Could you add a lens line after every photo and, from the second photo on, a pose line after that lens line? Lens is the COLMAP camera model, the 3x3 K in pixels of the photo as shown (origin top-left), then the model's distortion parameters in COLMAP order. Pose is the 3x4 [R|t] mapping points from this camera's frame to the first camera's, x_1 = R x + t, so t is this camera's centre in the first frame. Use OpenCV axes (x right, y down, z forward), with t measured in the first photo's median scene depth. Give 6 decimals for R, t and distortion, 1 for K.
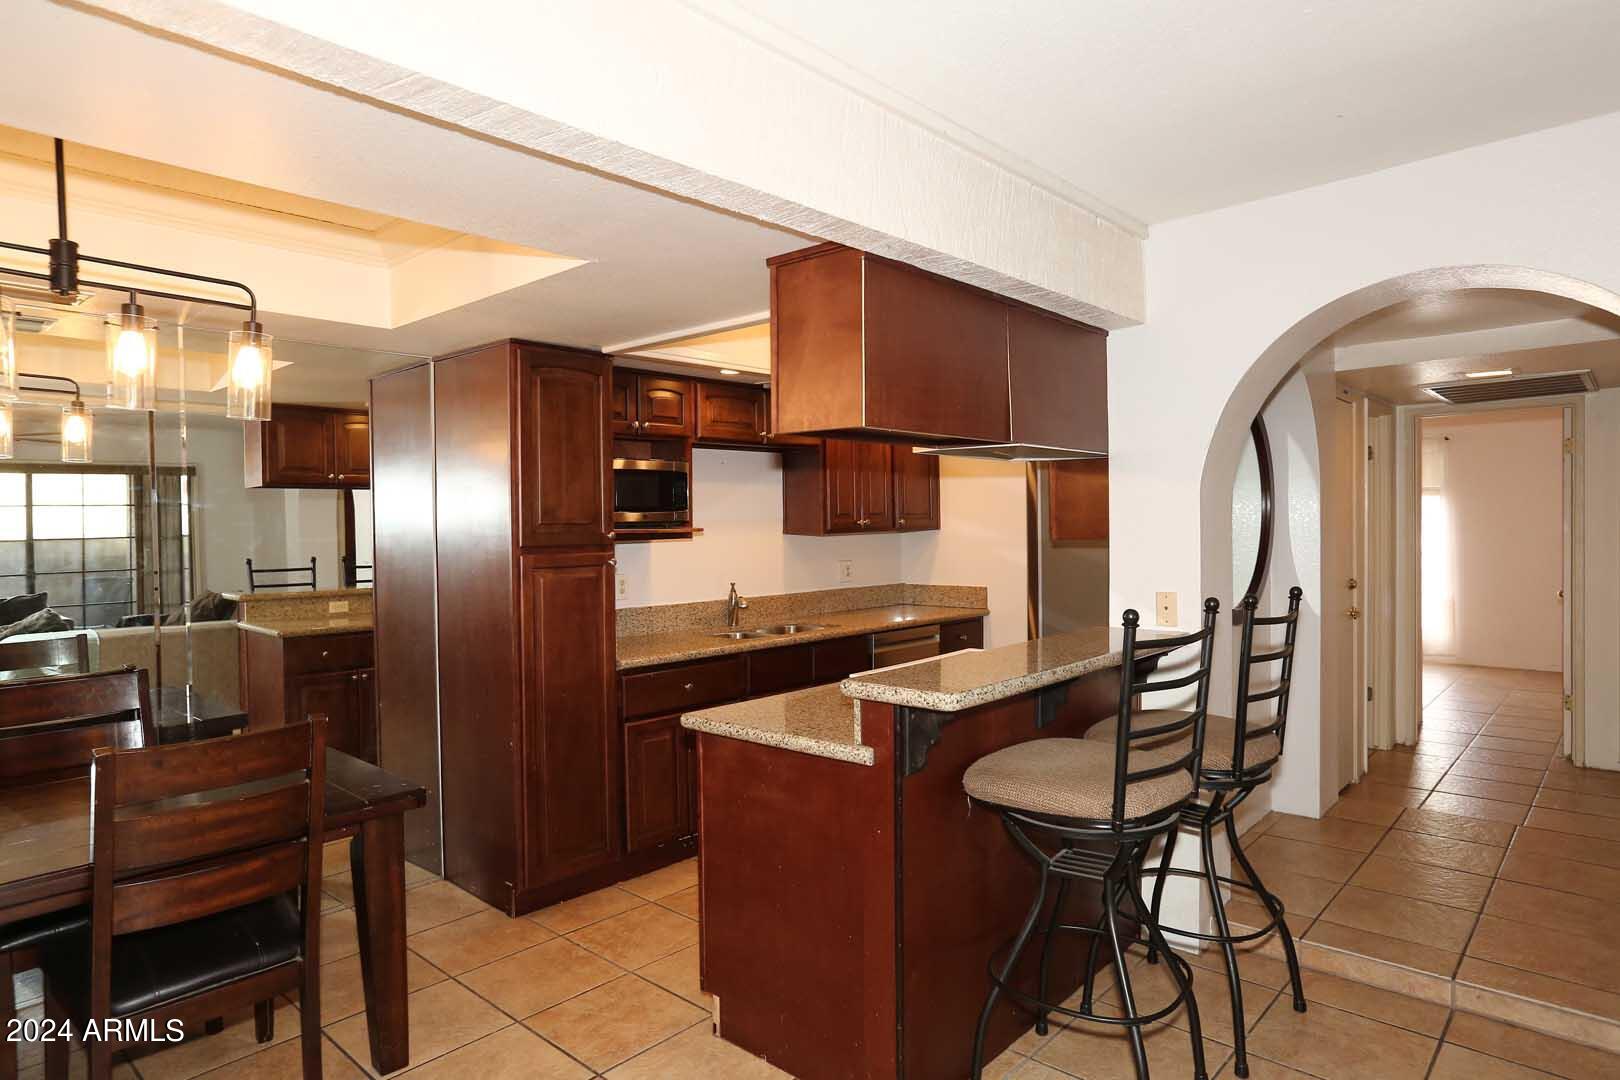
lens RADIAL K [[957.0, 0, 811.1], [0, 957.0, 539.2], [0, 0, 1]] dist [-0.016508, -0.000668]
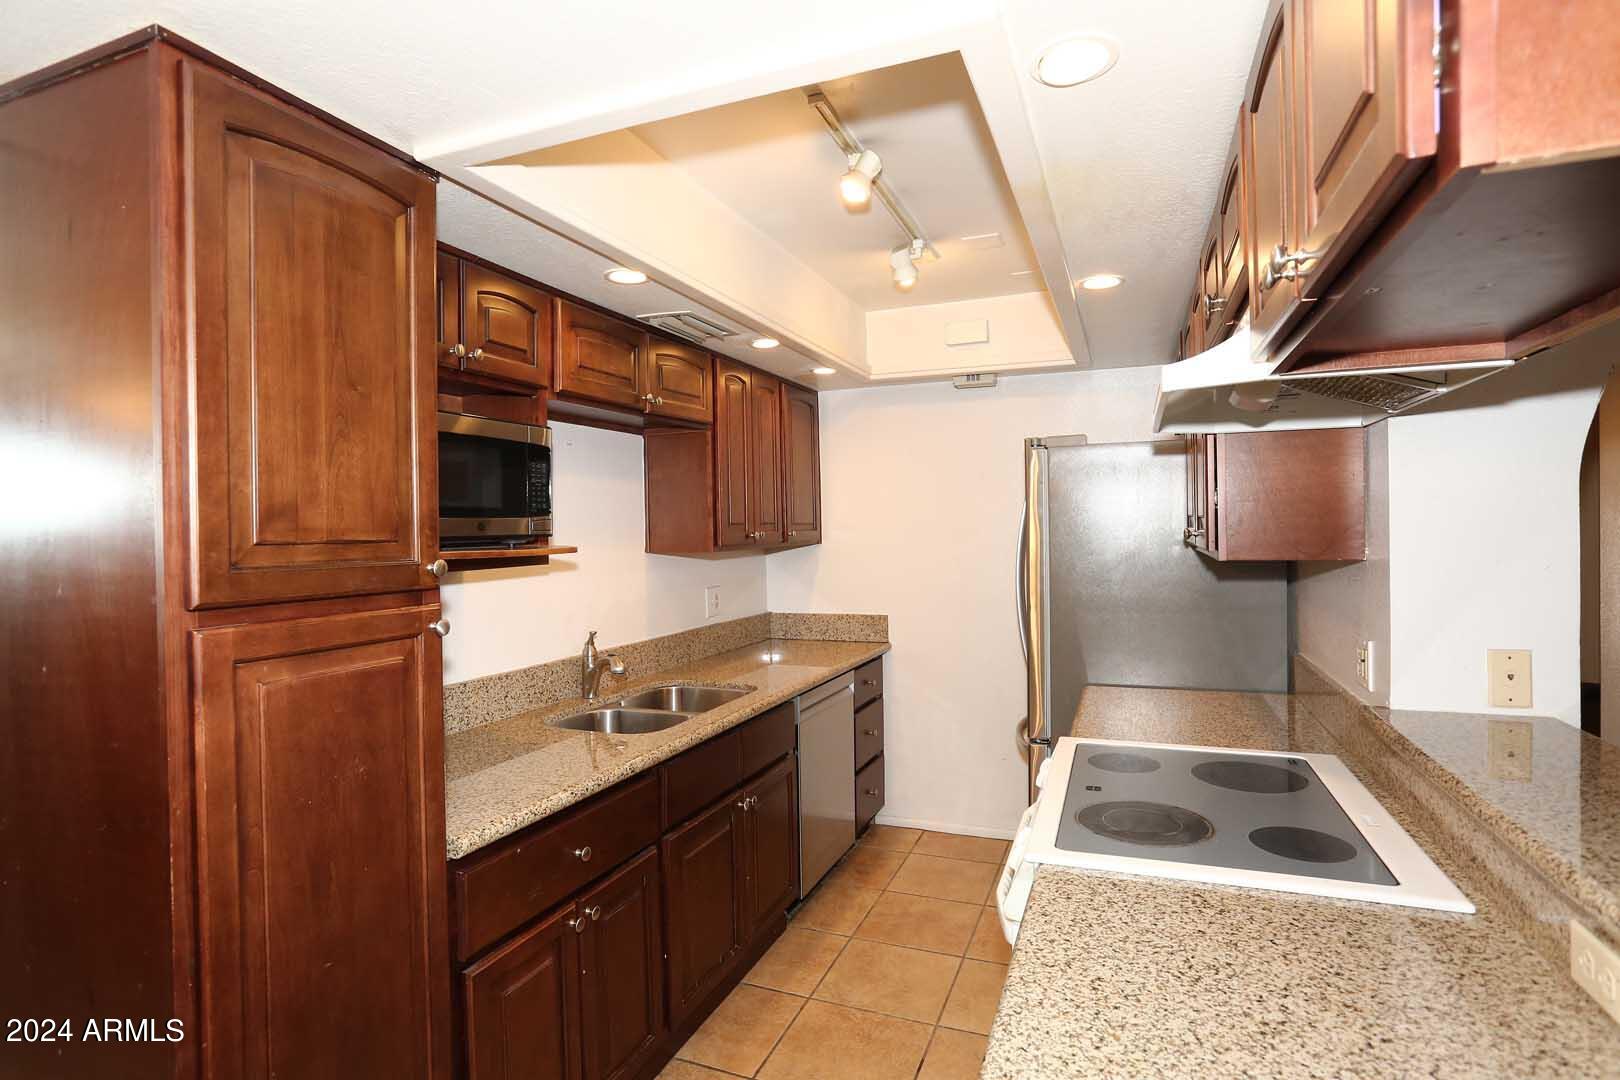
lens RADIAL K [[810.2, 0, 815.2], [0, 810.2, 538.6], [0, 0, 1]] dist [-0.037217, 0.008850]
pose [[0.934446, -0.005902, 0.356056, -0.153584], [0.010589, 0.999881, -0.011218, -0.009817], [-0.355948, 0.014253, 0.934397, 0.508866]]
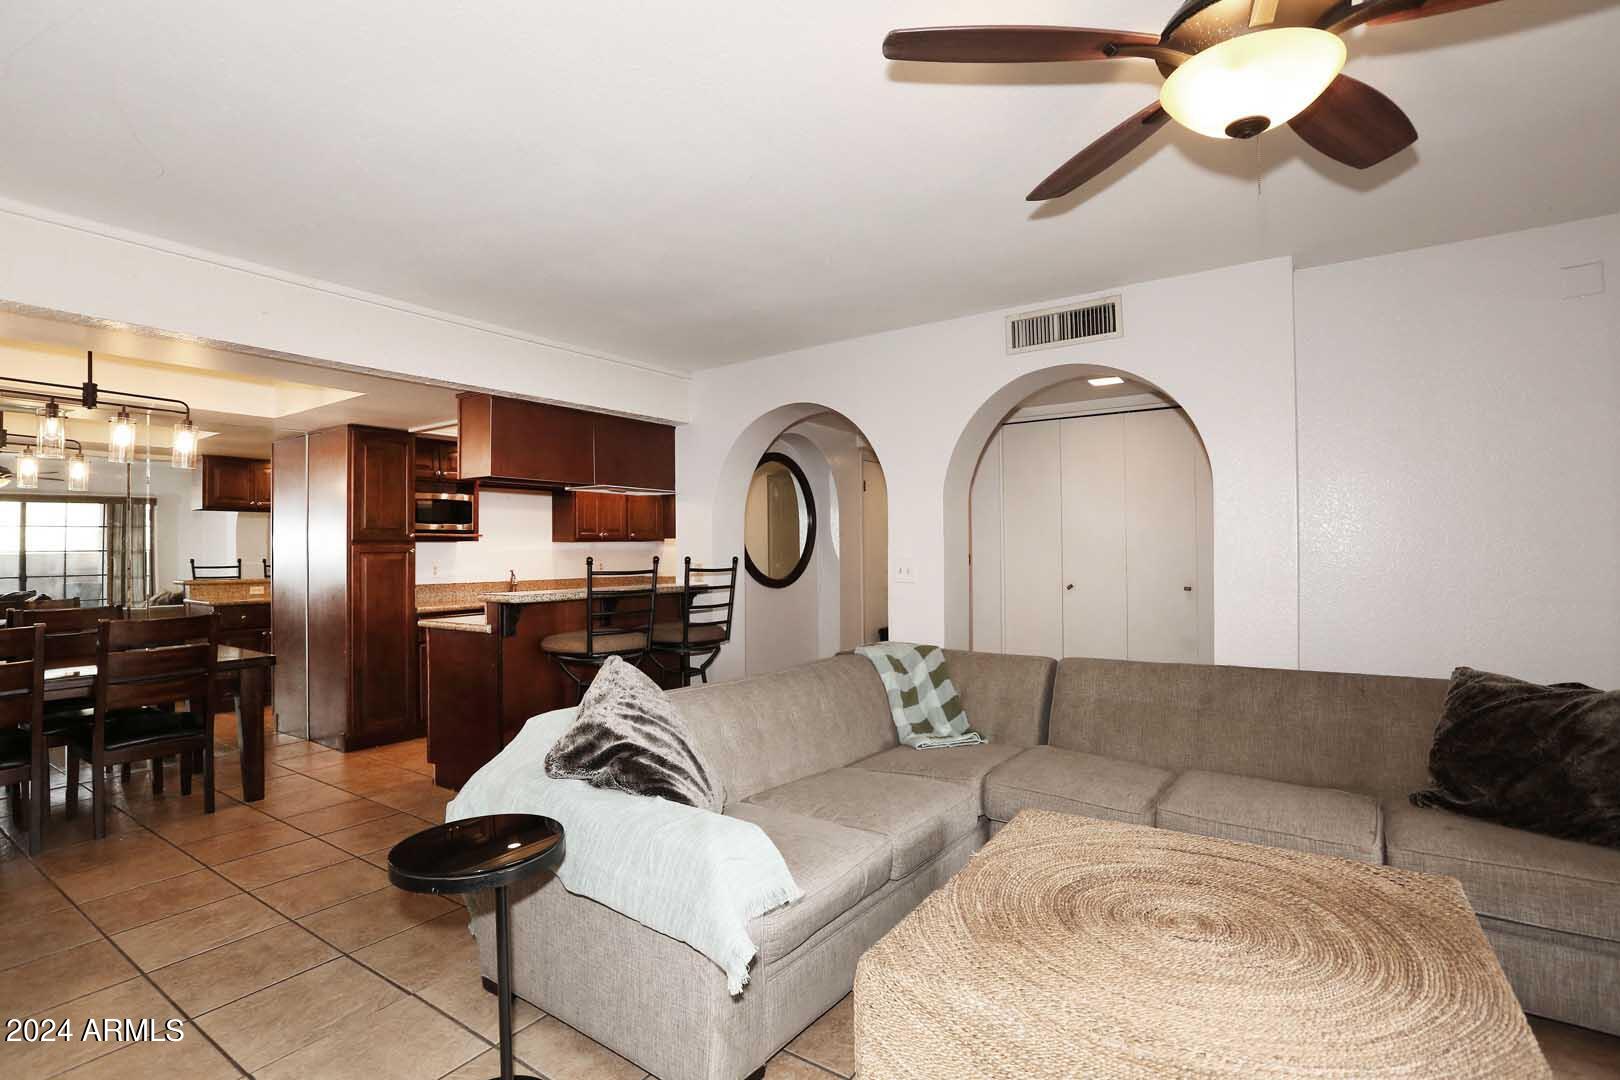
lens RADIAL K [[766.7, 0, 816.7], [0, 766.7, 531.6], [0, 0, 1]] dist [-0.030457, -0.000945]
pose [[0.989195, 0.004283, 0.146543, 0.273996], [0.002326, 0.998989, -0.044898, 0.045222], [-0.146587, 0.044754, 0.988185, -0.412007]]
